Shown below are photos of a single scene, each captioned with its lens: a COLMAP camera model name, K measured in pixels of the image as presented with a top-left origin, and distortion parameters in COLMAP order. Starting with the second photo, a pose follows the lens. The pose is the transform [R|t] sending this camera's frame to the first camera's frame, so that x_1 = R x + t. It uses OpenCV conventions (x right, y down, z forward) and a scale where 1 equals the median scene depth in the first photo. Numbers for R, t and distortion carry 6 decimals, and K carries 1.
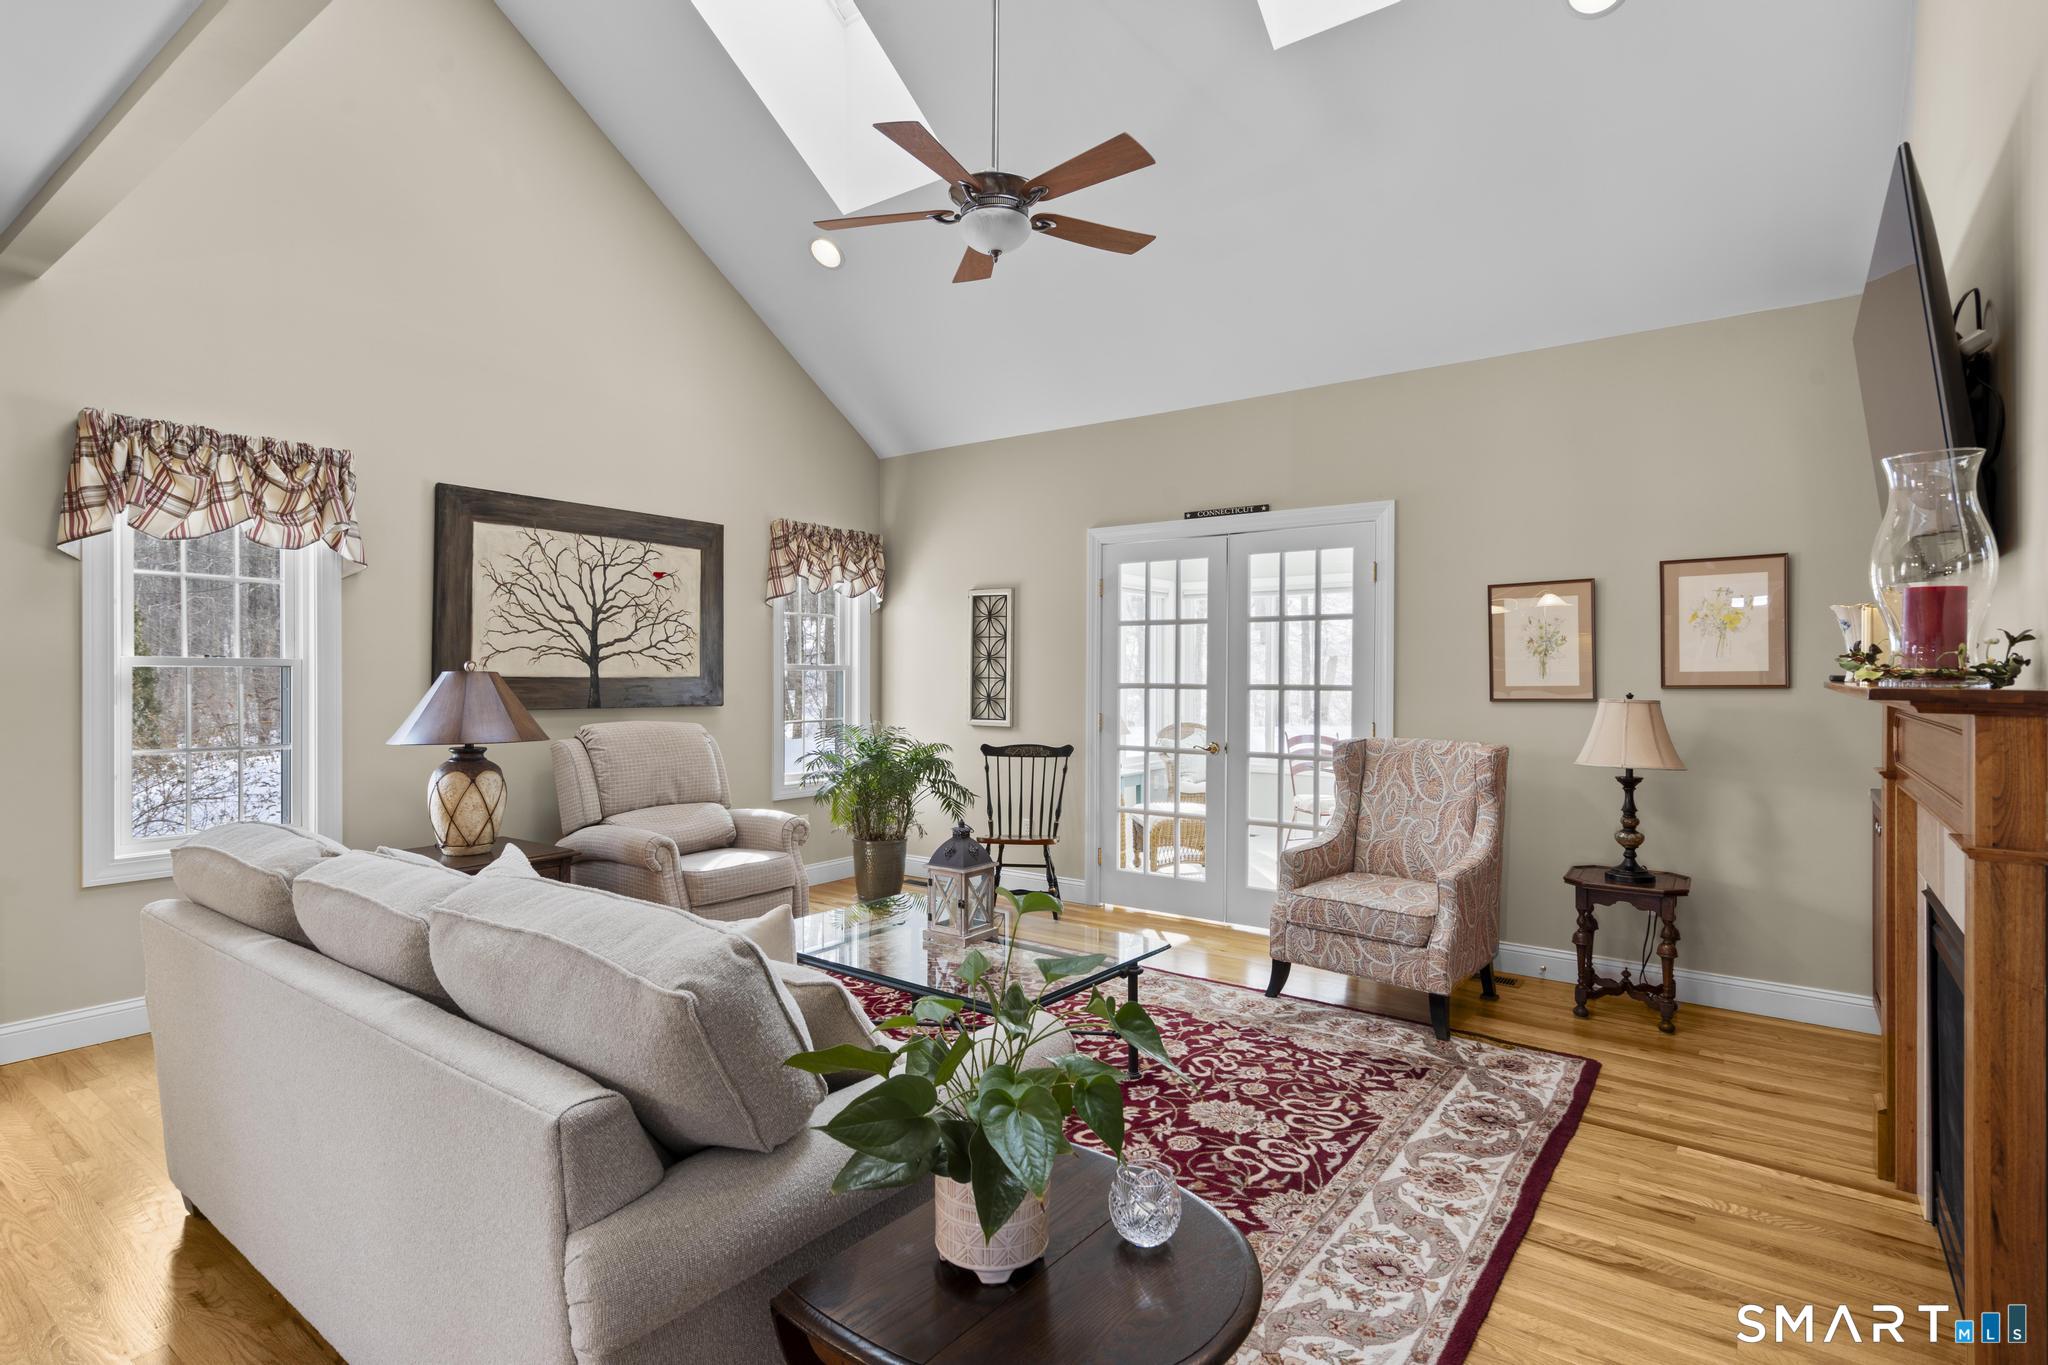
lens RADIAL K [[1016.5, 0, 1016.3], [0, 1016.5, 678.2], [0, 0, 1]] dist [-0.000583, 0.001611]
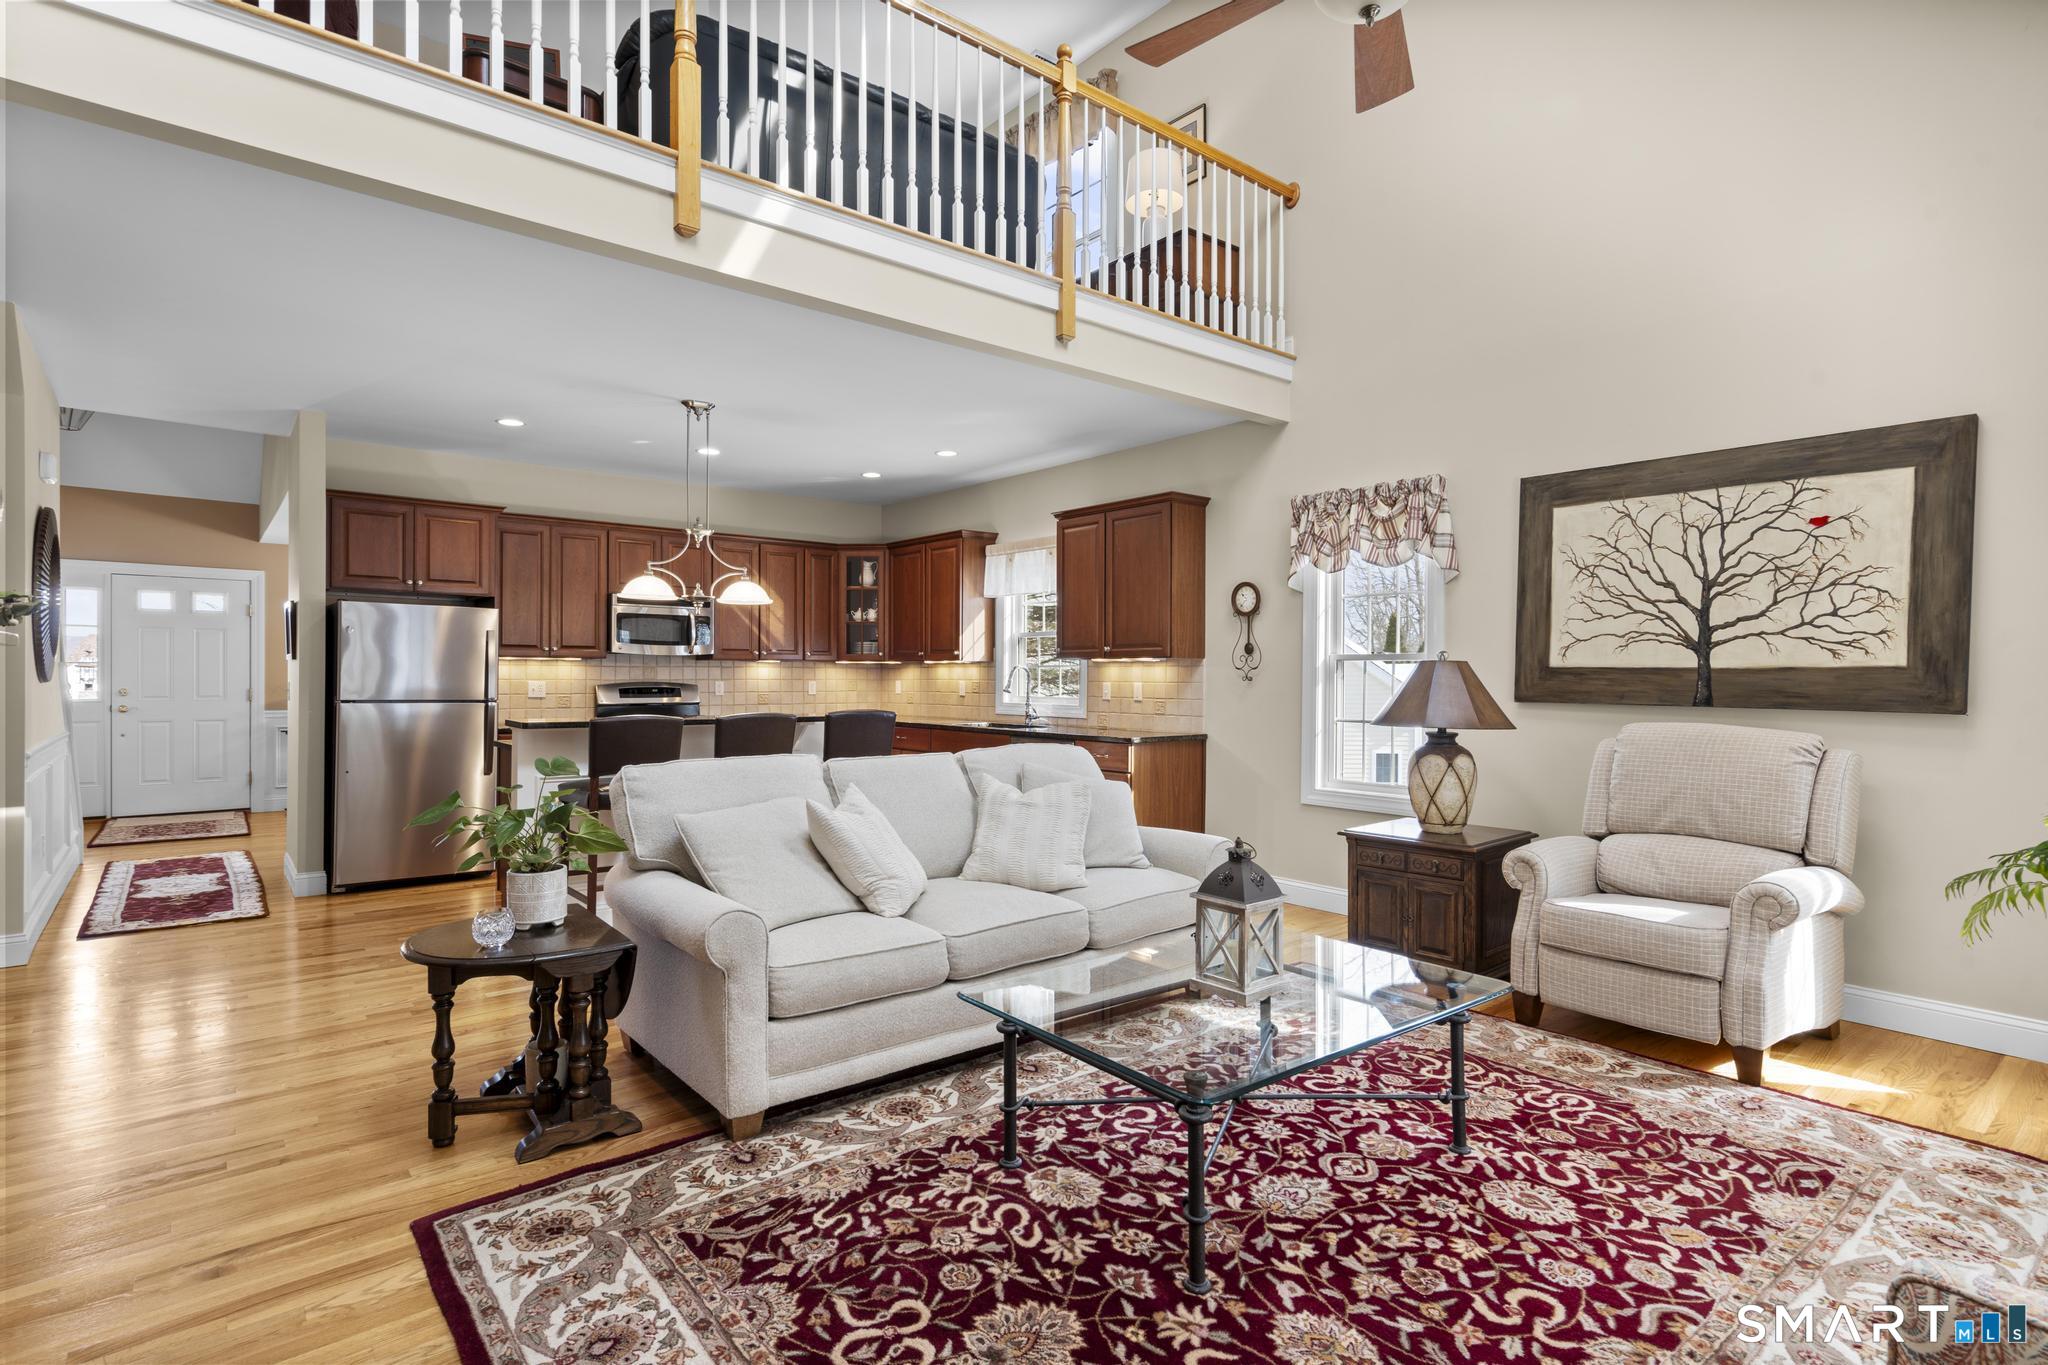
lens RADIAL K [[1016.5, 0, 1029.3], [0, 1016.5, 677.0], [0, 0, 1]] dist [-0.000583, 0.001611]
pose [[-0.238390, -0.003055, -0.971165, 0.612142], [-0.010285, 0.999947, -0.000621, 0.015663], [0.971115, 0.009841, -0.238409, 0.857799]]
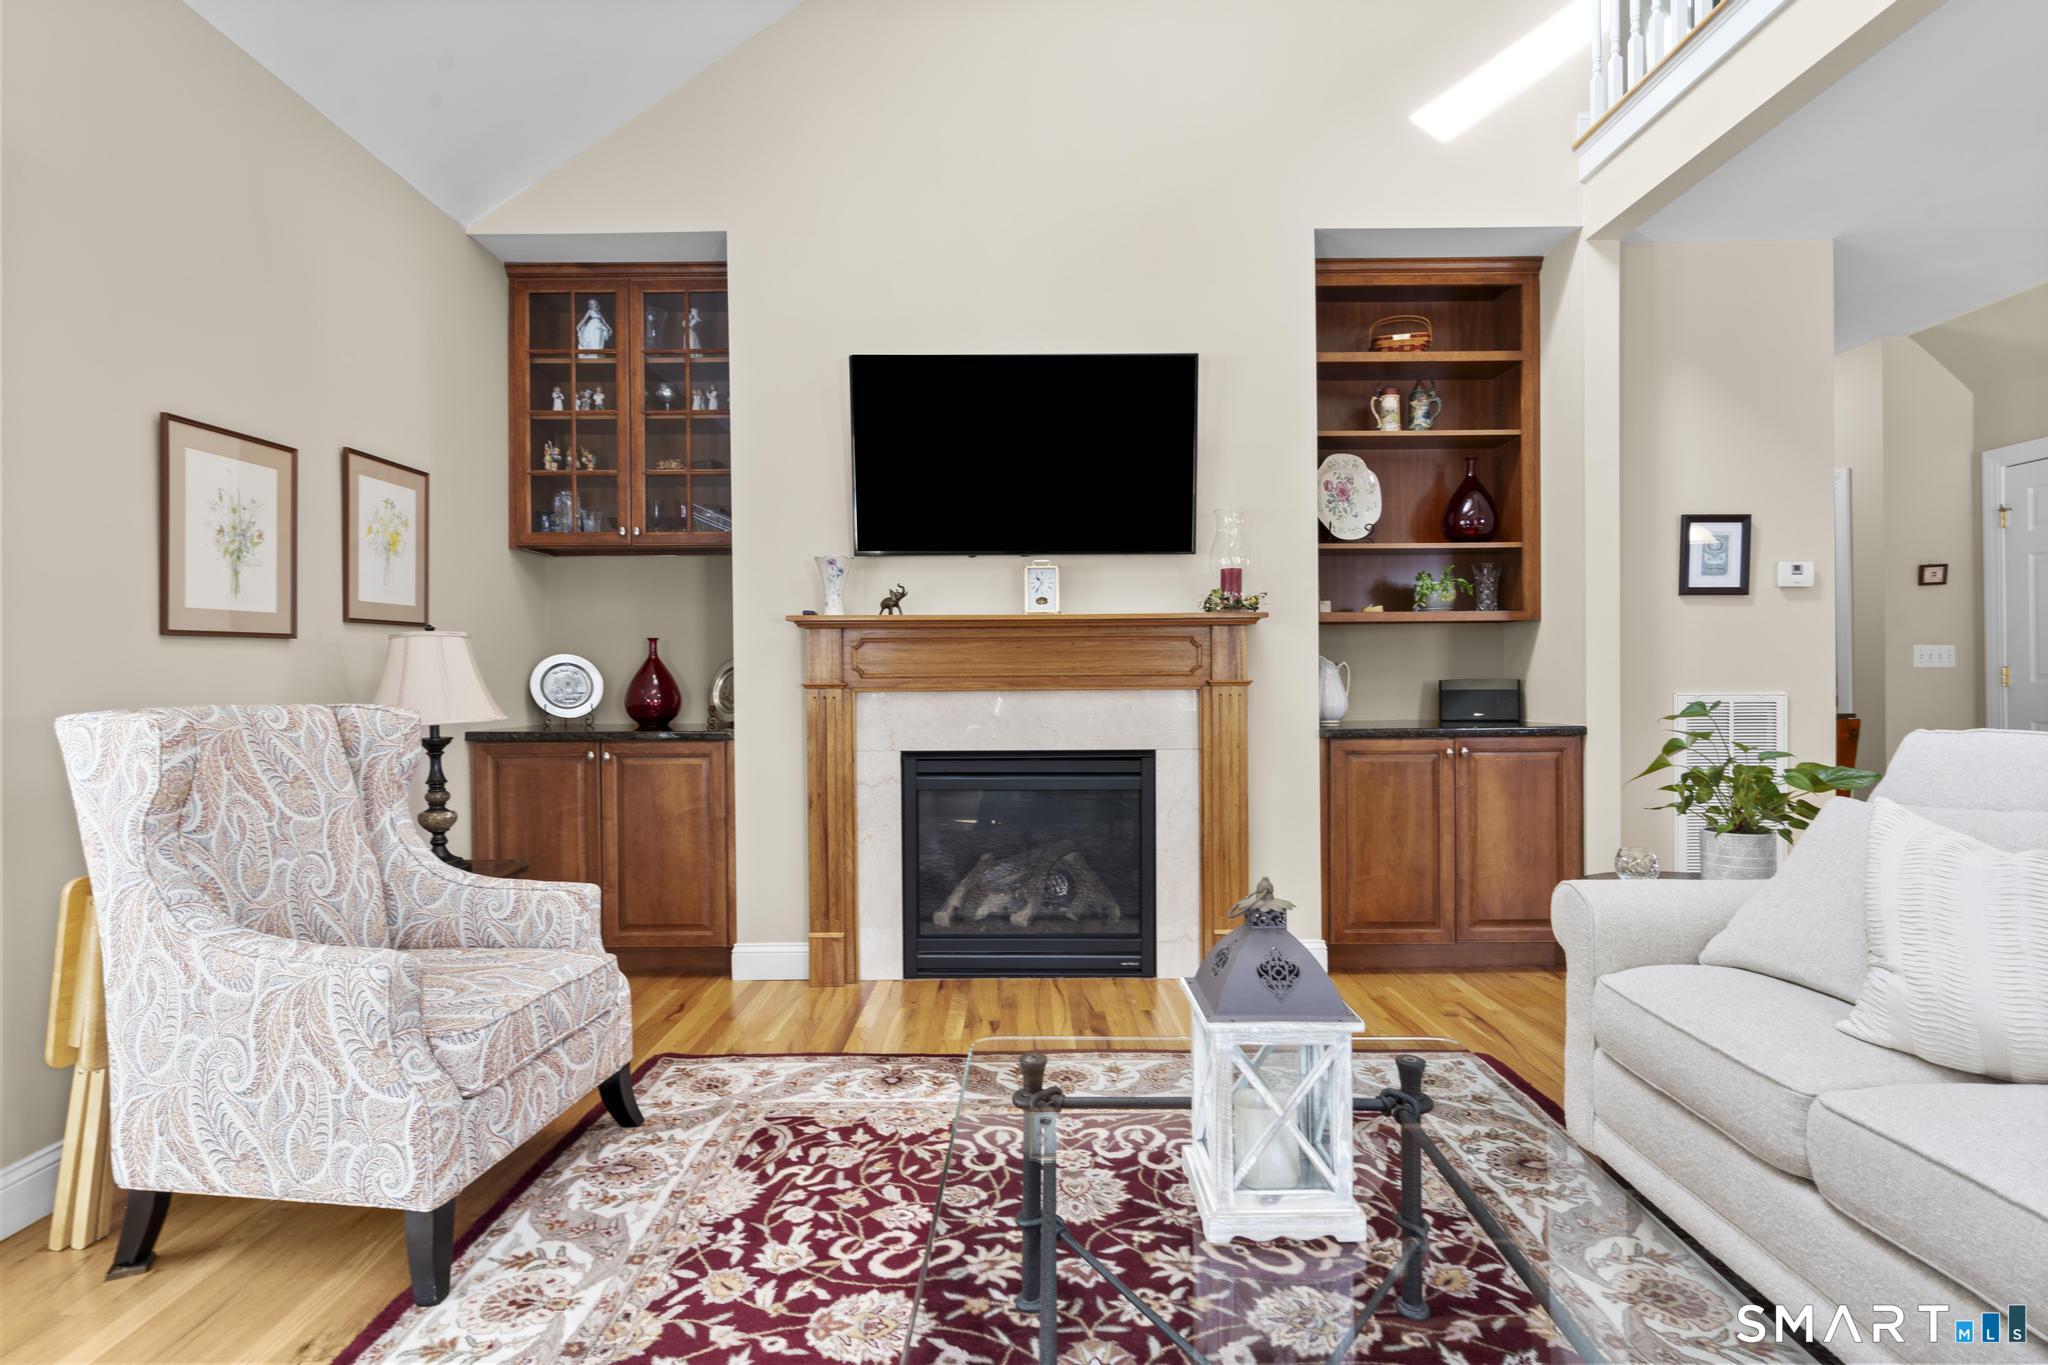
lens RADIAL K [[1016.5, 0, 1041.0], [0, 1016.5, 661.0], [0, 0, 1]] dist [-0.000583, 0.001611]
pose [[-0.610761, 0.011005, 0.791738, -0.254275], [0.010736, 0.999927, -0.005617, 0.048979], [-0.791742, 0.005070, -0.610835, 1.081383]]
